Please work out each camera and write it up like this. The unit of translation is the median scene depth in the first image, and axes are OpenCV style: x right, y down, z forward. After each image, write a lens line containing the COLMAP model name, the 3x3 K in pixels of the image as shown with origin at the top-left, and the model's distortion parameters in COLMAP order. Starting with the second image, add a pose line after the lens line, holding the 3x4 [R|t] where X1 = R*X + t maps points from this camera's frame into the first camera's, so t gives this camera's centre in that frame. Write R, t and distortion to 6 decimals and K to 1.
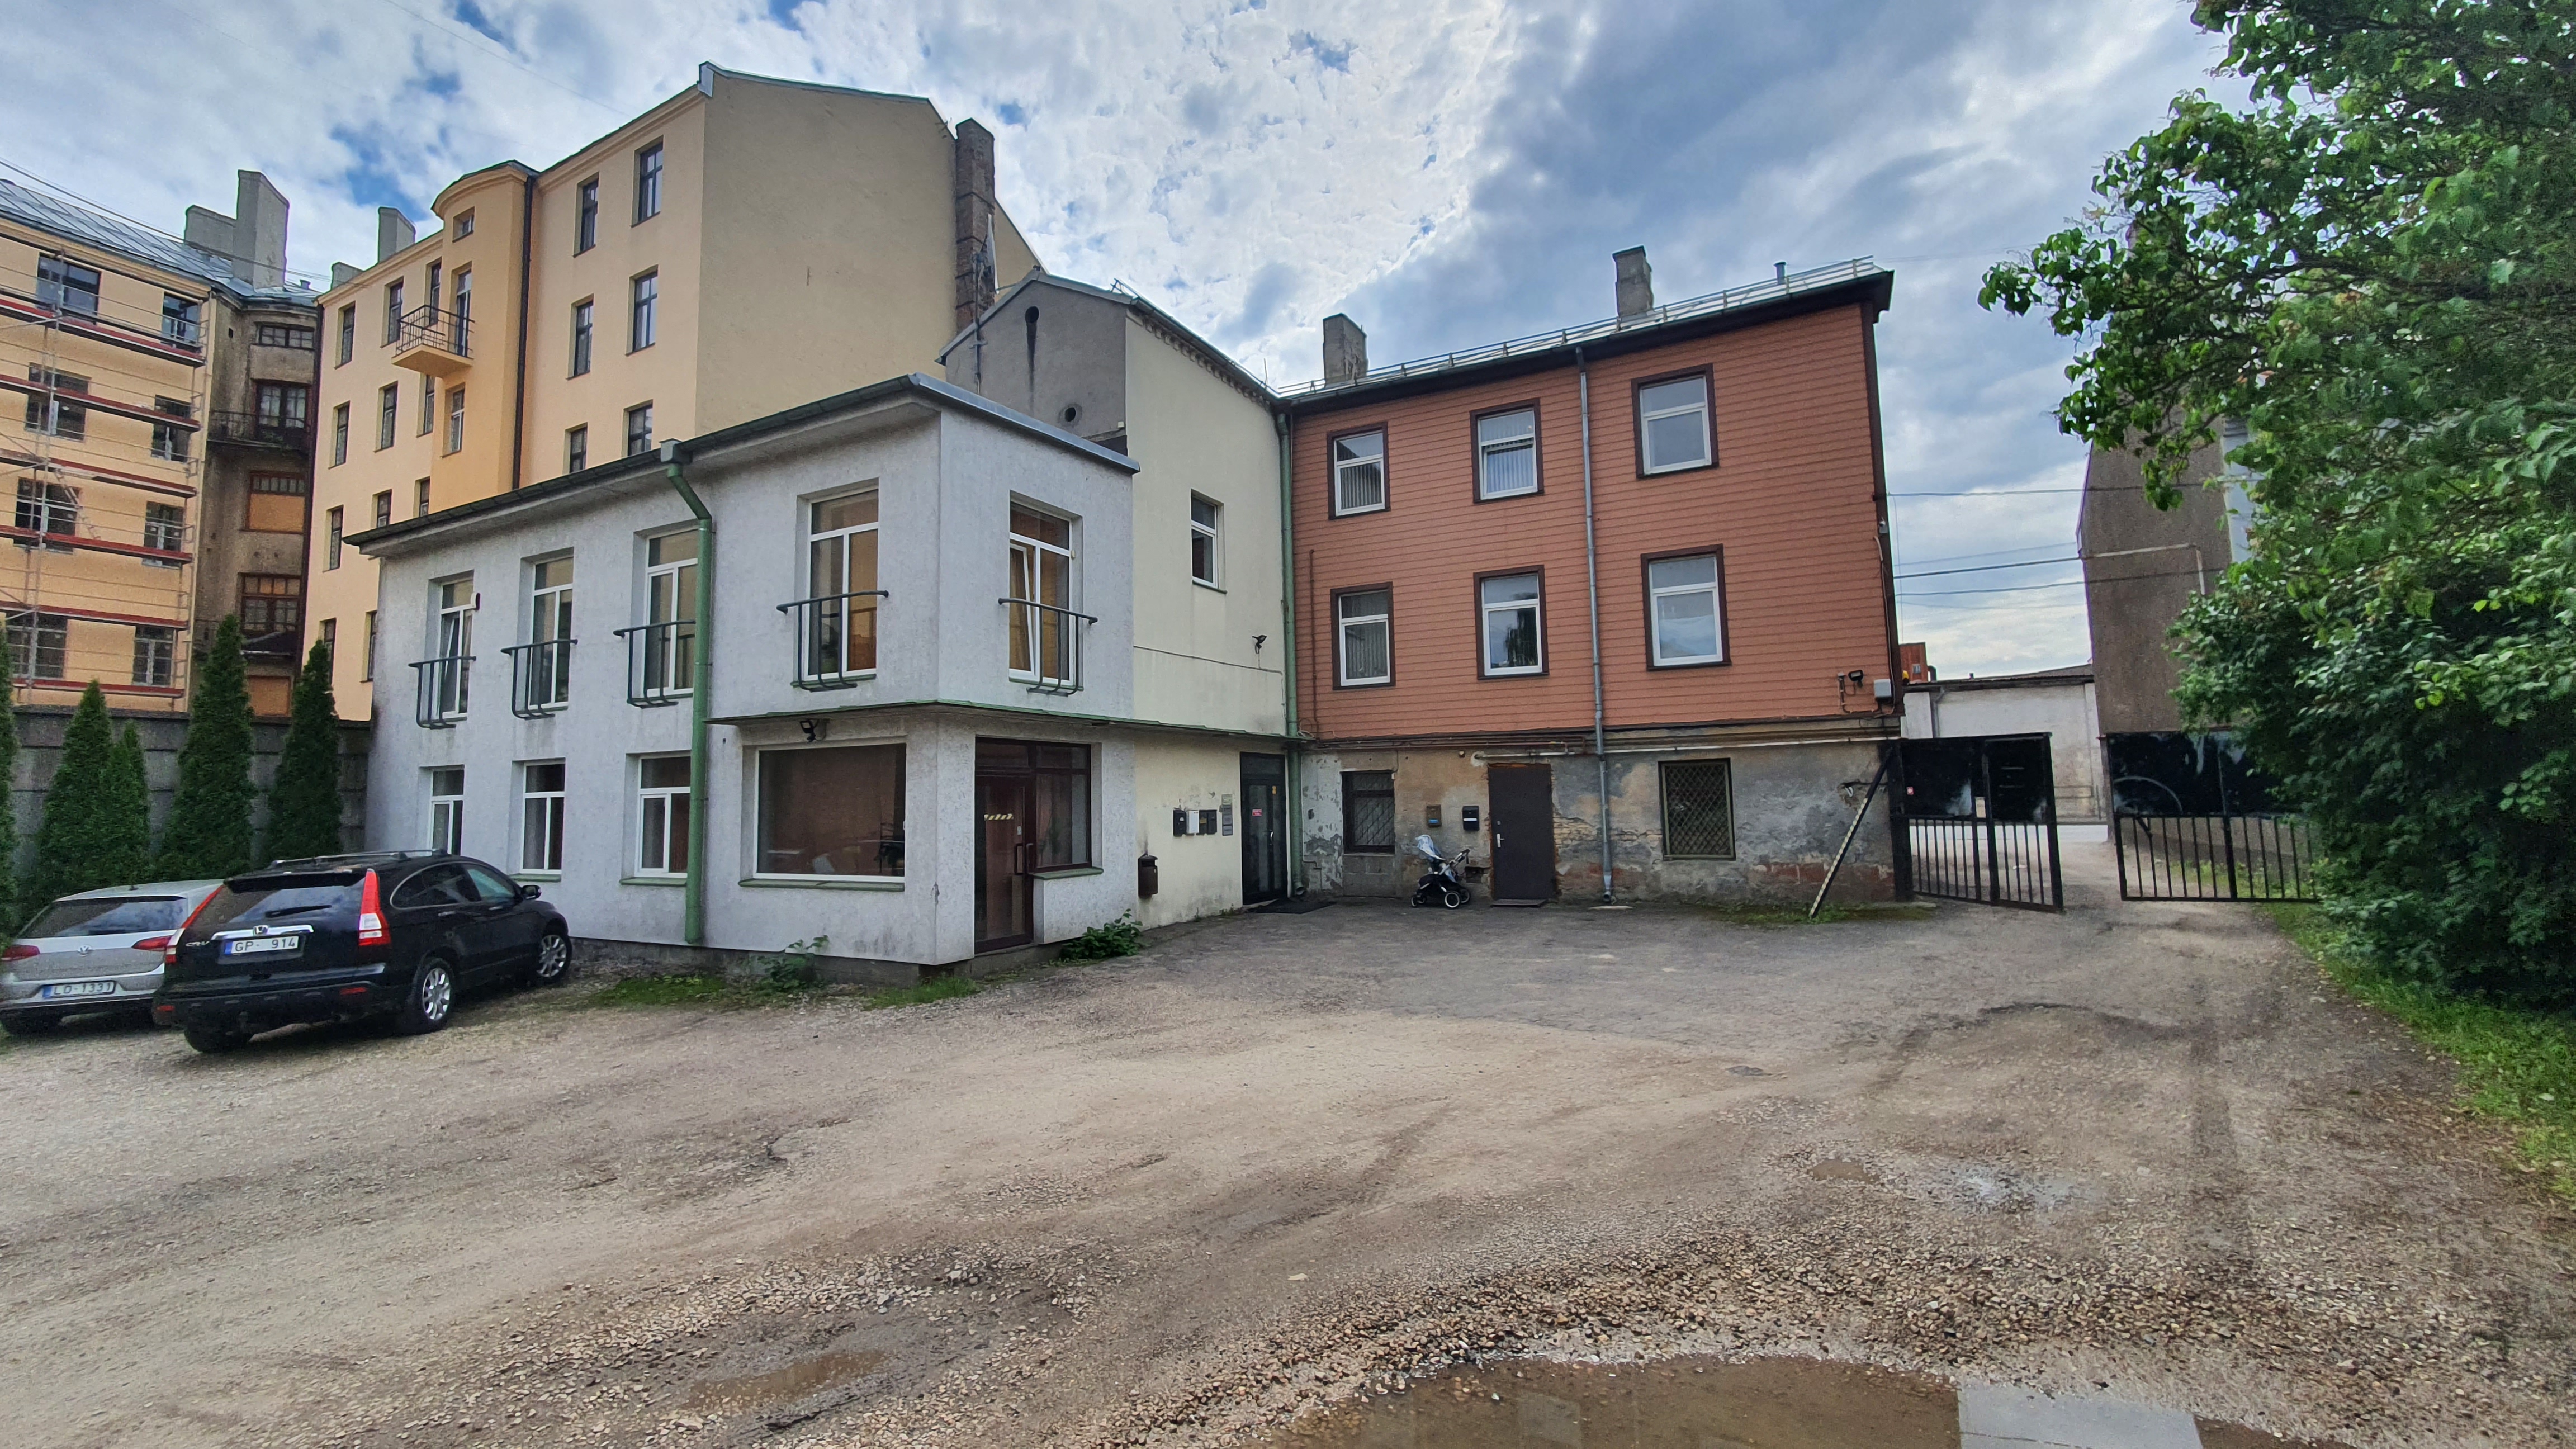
lens RADIAL K [[991.3, 0, 1266.7], [0, 991.3, 714.8], [0, 0, 1]] dist [0.000442, 0.000022]
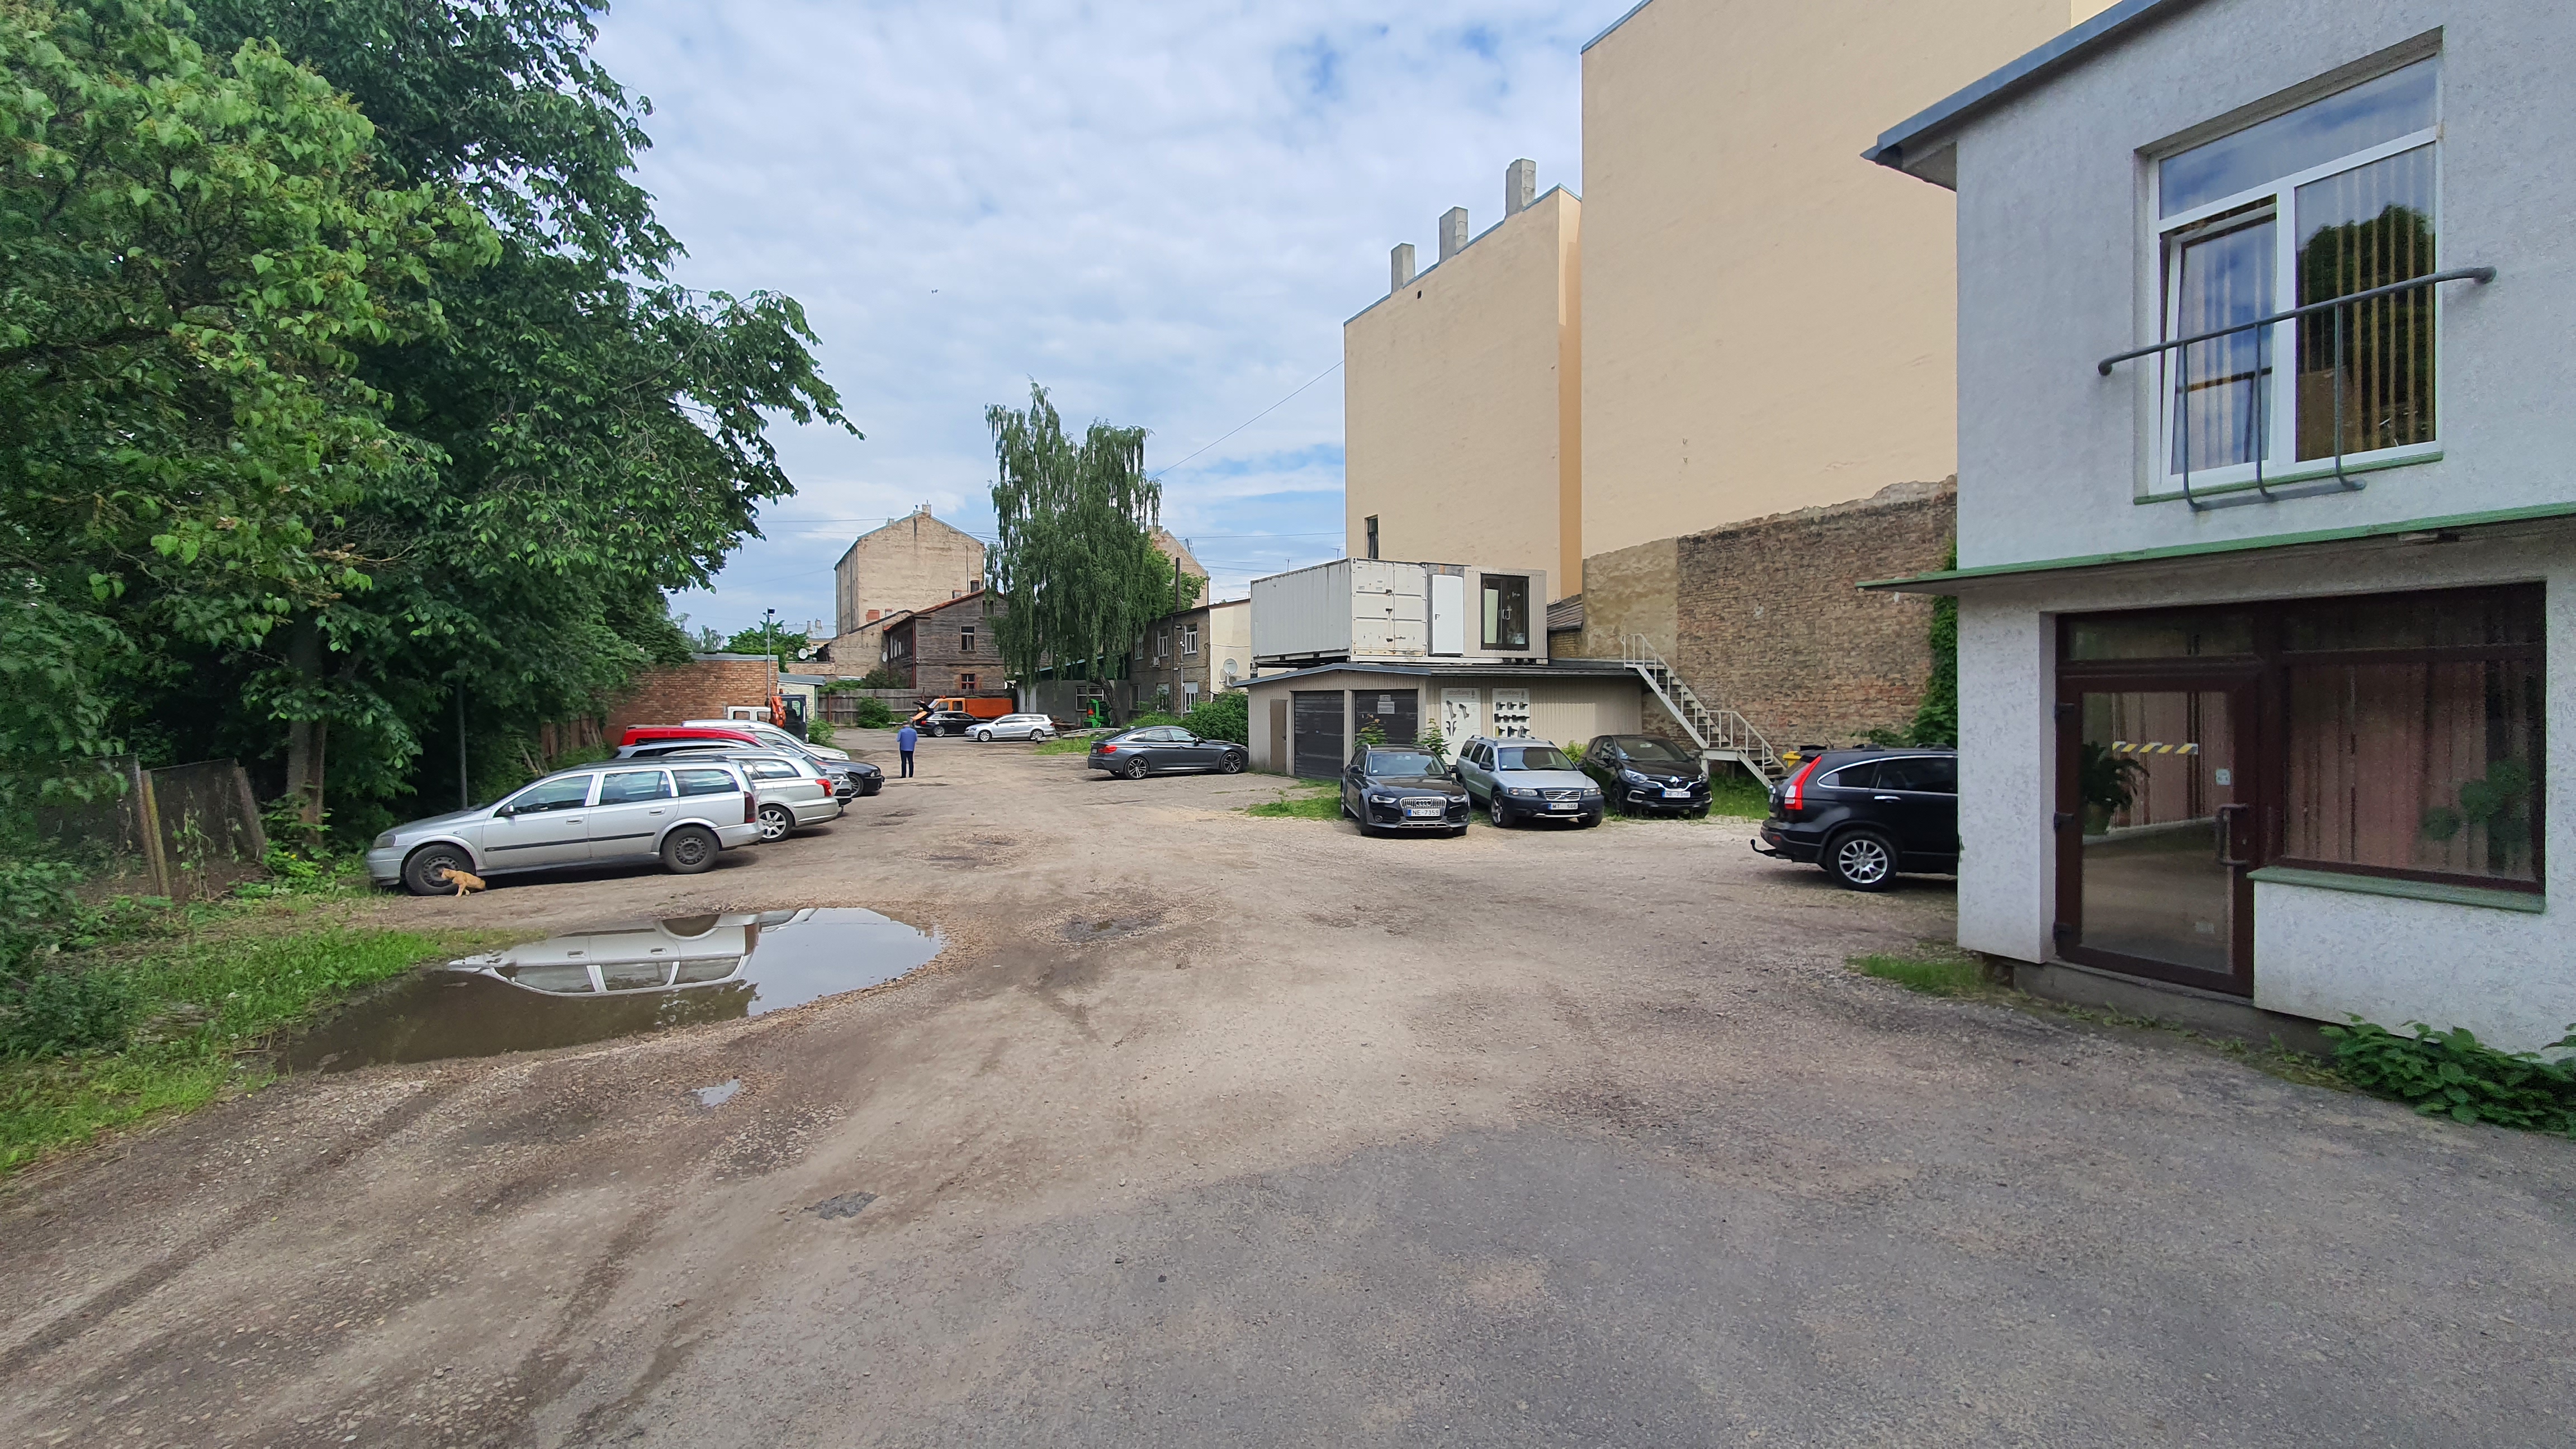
lens RADIAL K [[991.3, 0, 1266.7], [0, 991.3, 714.8], [0, 0, 1]] dist [0.000442, 0.000022]
pose [[-0.555549, 0.028455, -0.830997, 0.614357], [0.087364, 0.995880, -0.024304, 0.069472], [0.826882, -0.086101, -0.555746, 1.160037]]
